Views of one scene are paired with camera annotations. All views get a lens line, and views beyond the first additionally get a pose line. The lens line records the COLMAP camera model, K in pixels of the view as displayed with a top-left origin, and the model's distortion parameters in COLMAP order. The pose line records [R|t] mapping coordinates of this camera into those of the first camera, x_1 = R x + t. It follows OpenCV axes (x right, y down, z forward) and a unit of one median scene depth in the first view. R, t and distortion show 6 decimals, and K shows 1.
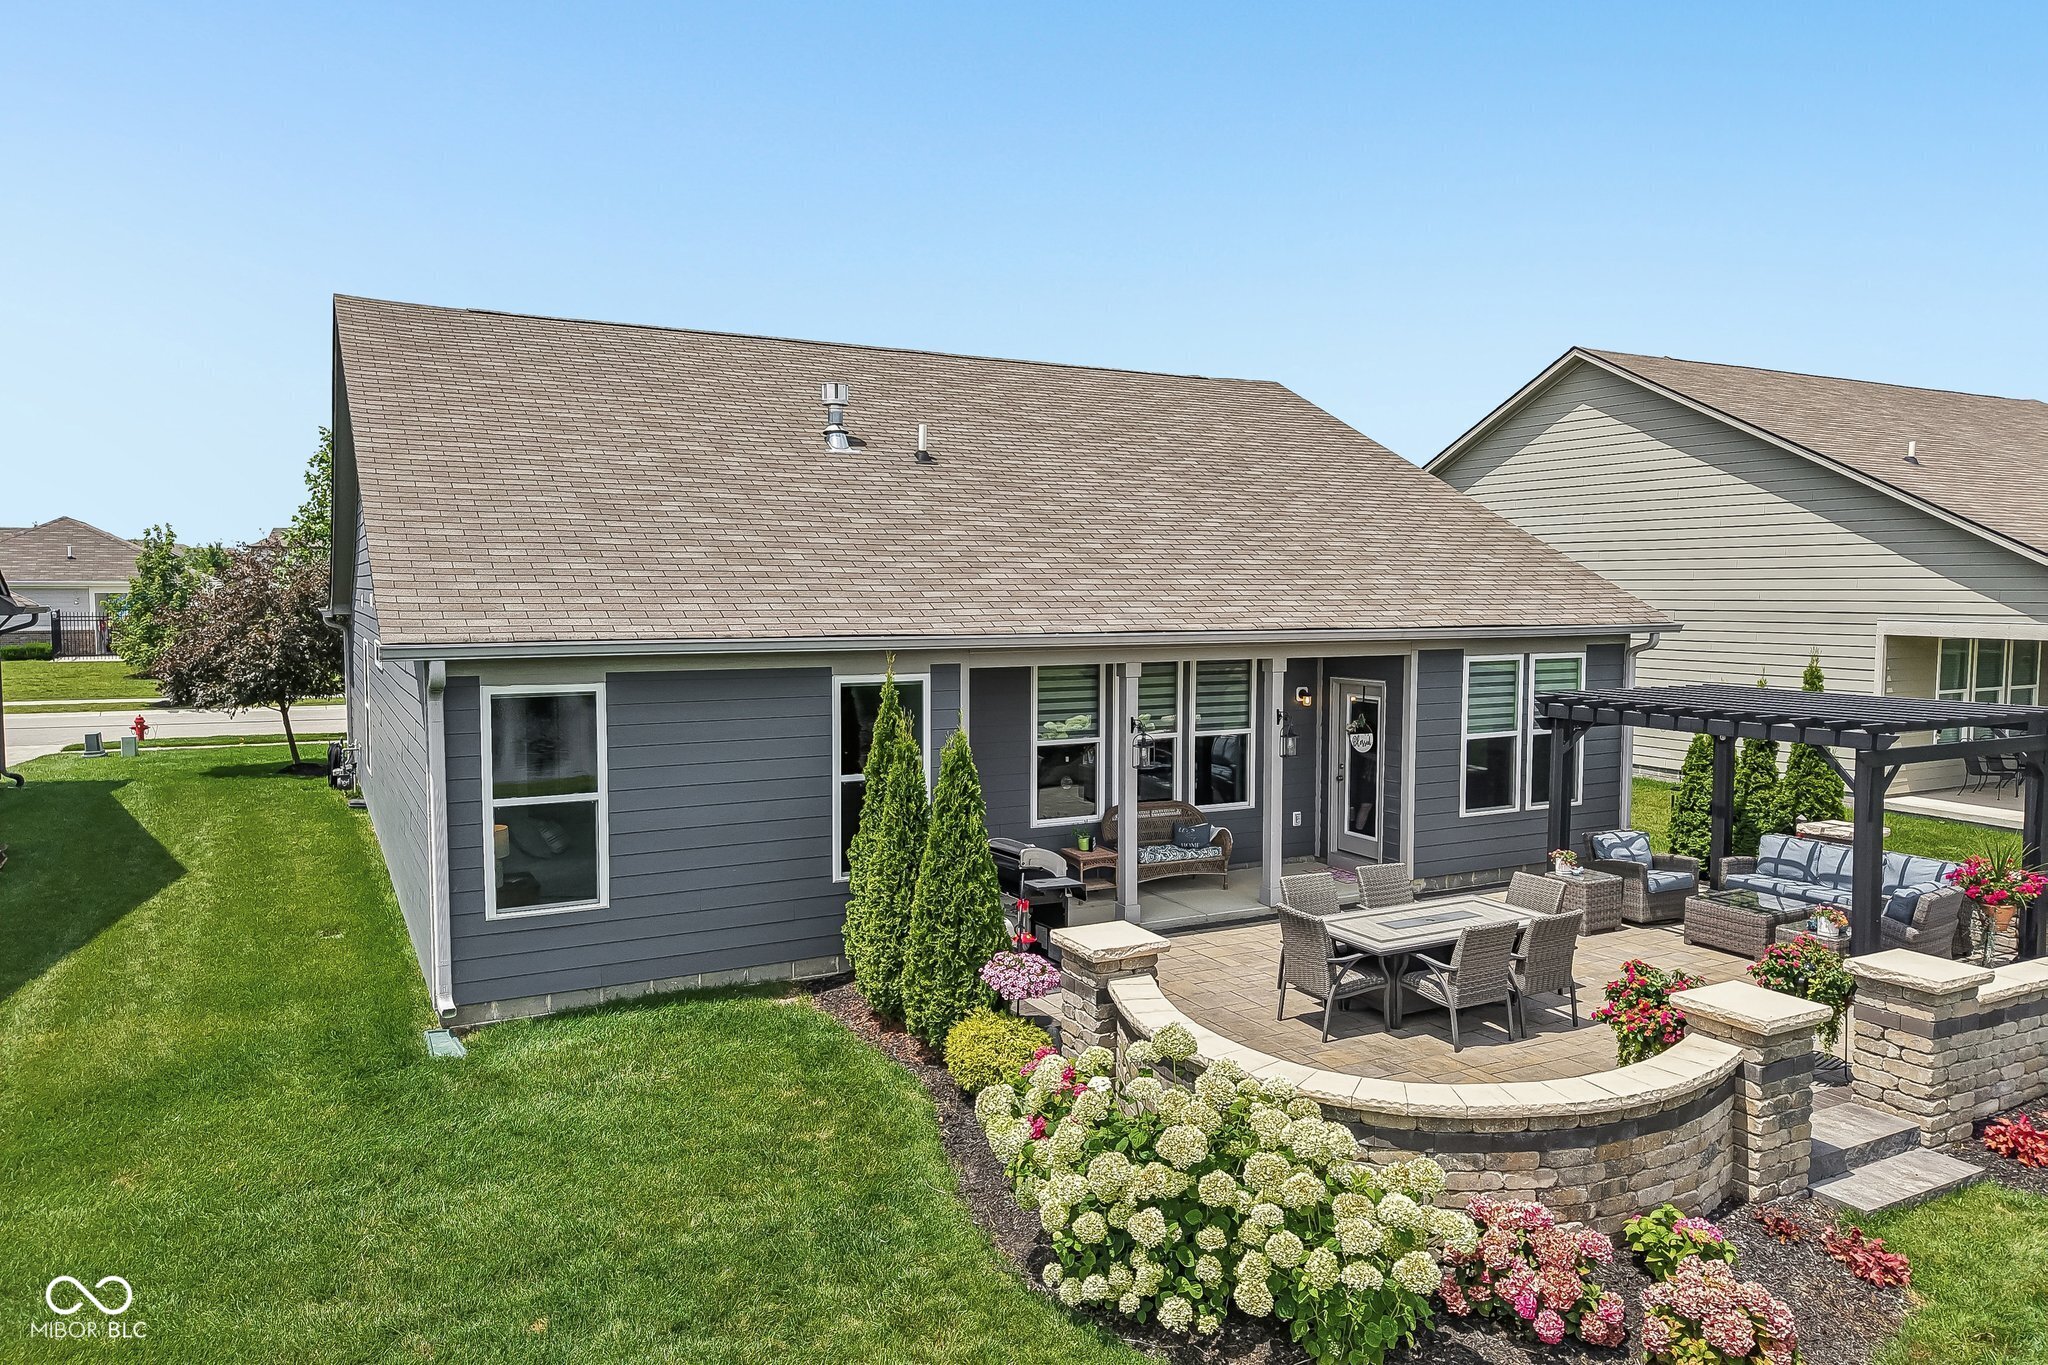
lens RADIAL K [[1382.5, 0, 1027.2], [0, 1382.5, 684.3], [0, 0, 1]] dist [0.027255, -0.027233]
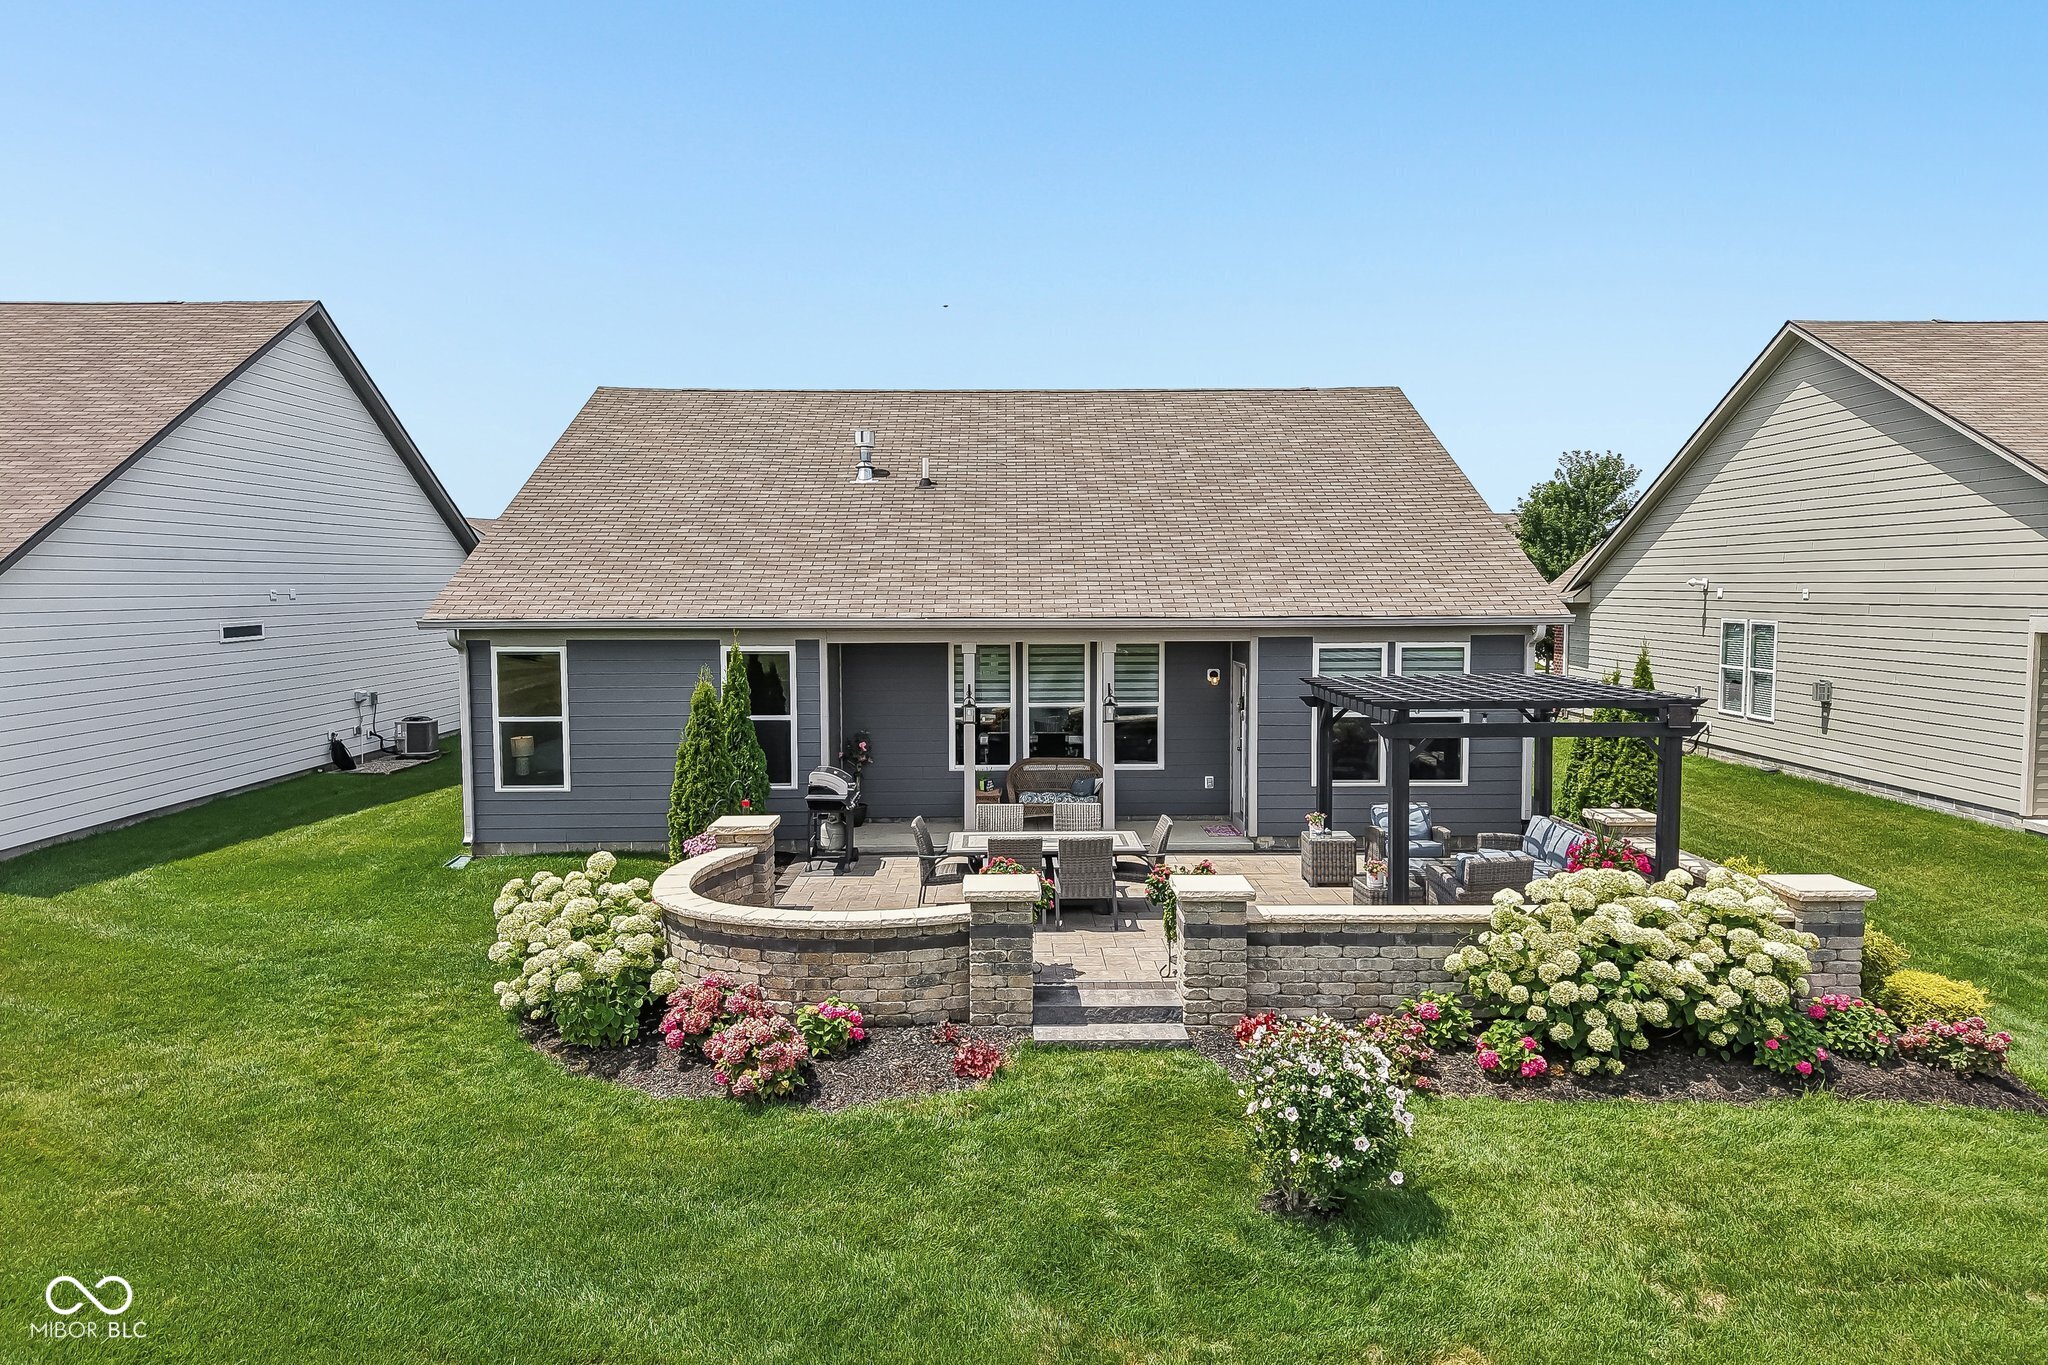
lens RADIAL K [[1382.5, 0, 1018.2], [0, 1382.5, 689.6], [0, 0, 1]] dist [0.027255, -0.027233]
pose [[0.888041, 0.030795, -0.458731, 0.635108], [-0.027414, 0.999526, 0.014029, 0.008388], [0.458945, 0.000117, 0.888465, -0.113142]]
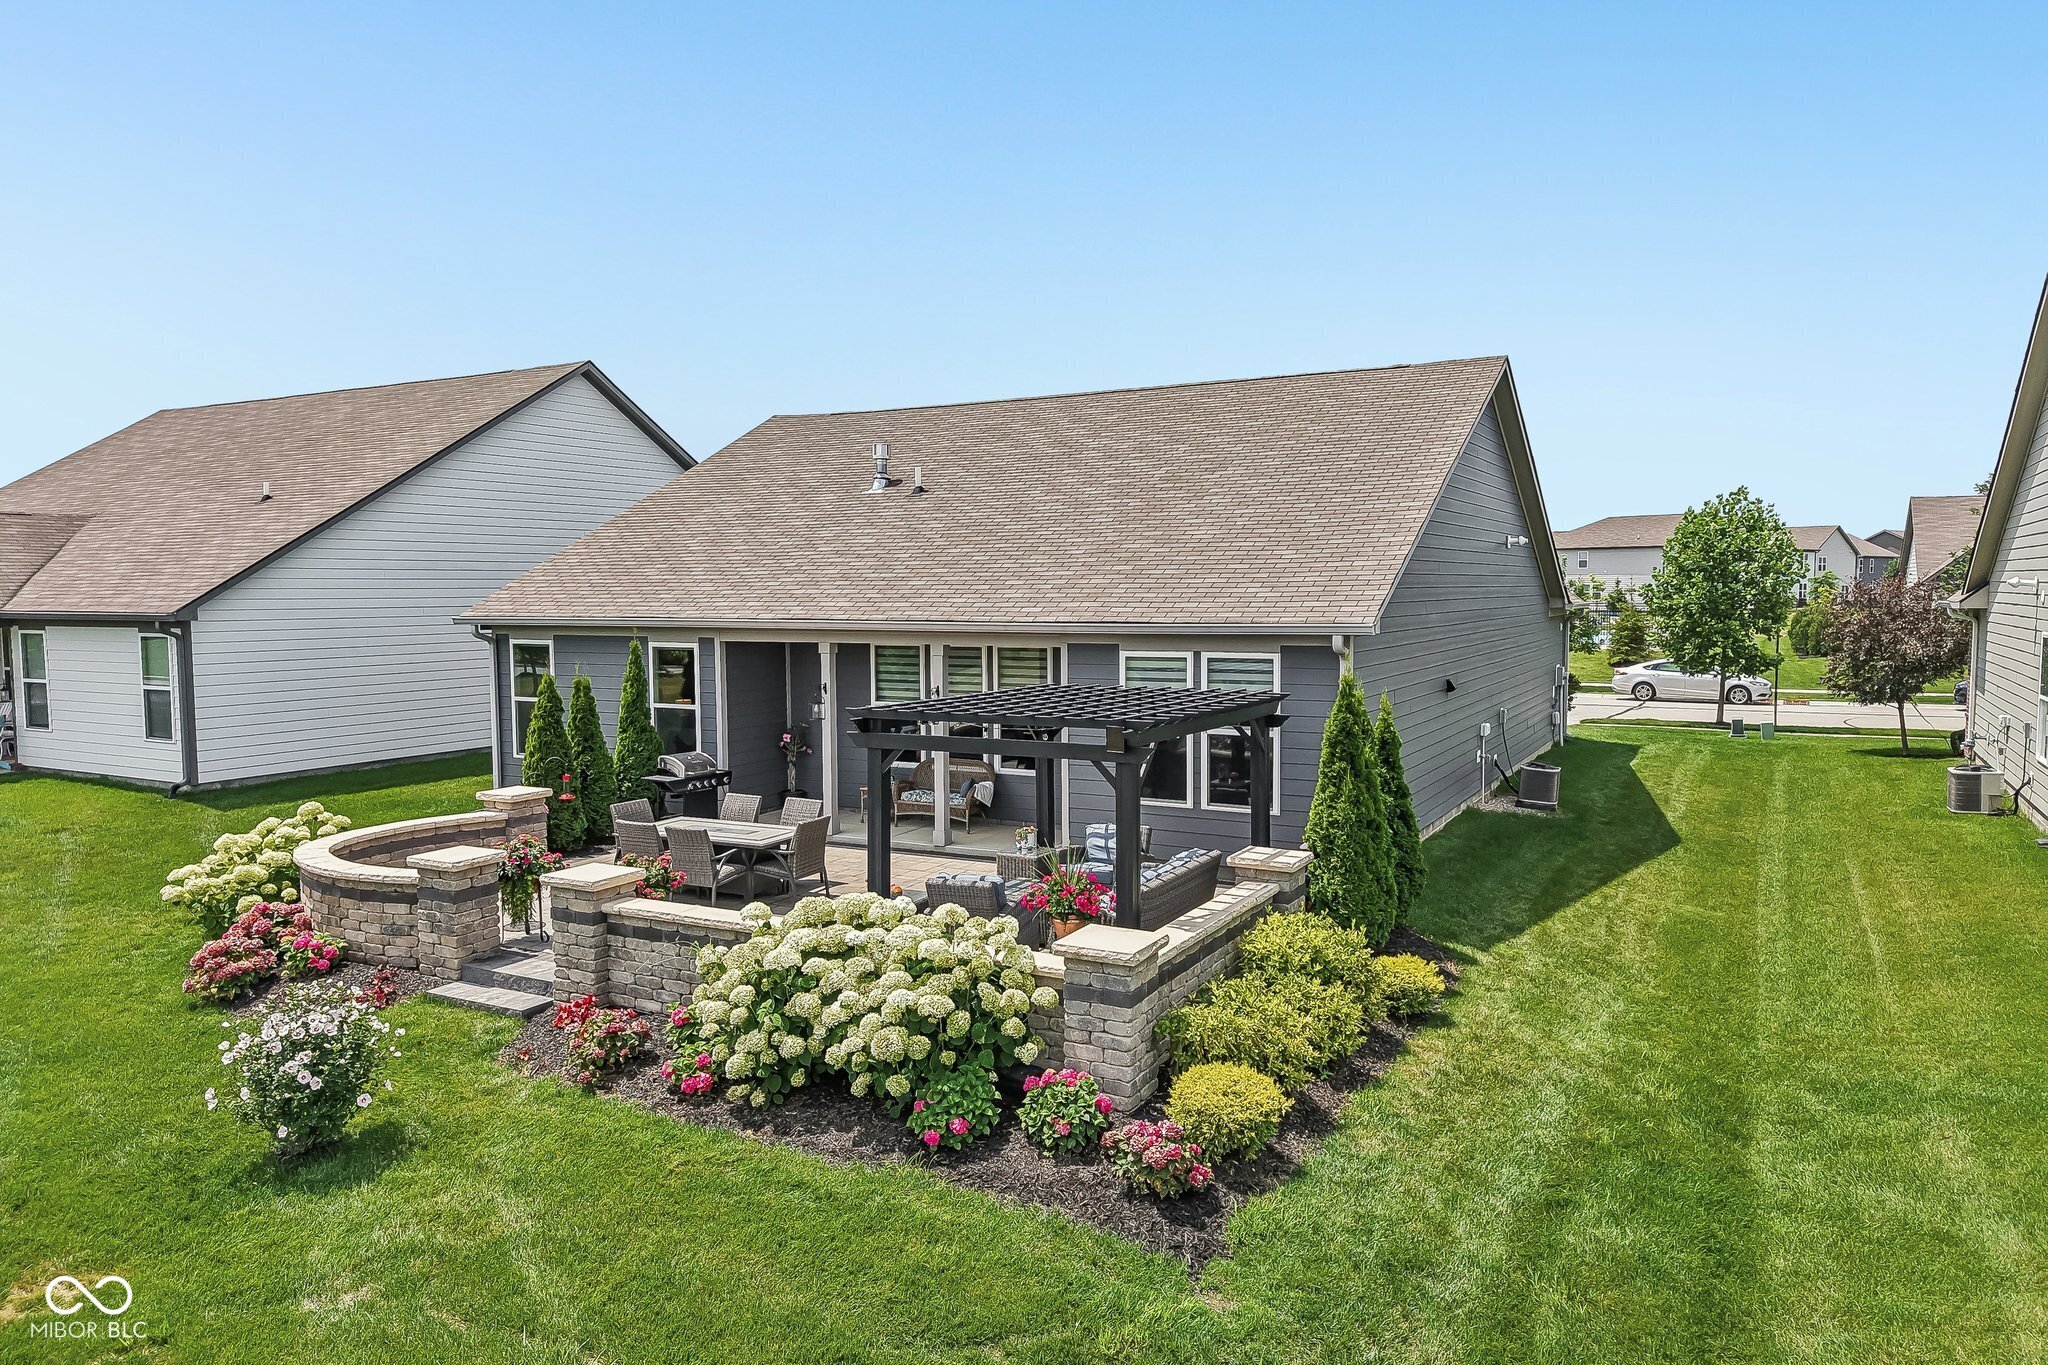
lens RADIAL K [[1382.5, 0, 1019.2], [0, 1382.5, 669.8], [0, 0, 1]] dist [0.027255, -0.027233]
pose [[0.545233, 0.047086, -0.836961, 1.188802], [-0.050342, 0.998458, 0.023376, -0.027264], [0.836771, 0.029389, 0.546763, 0.367375]]
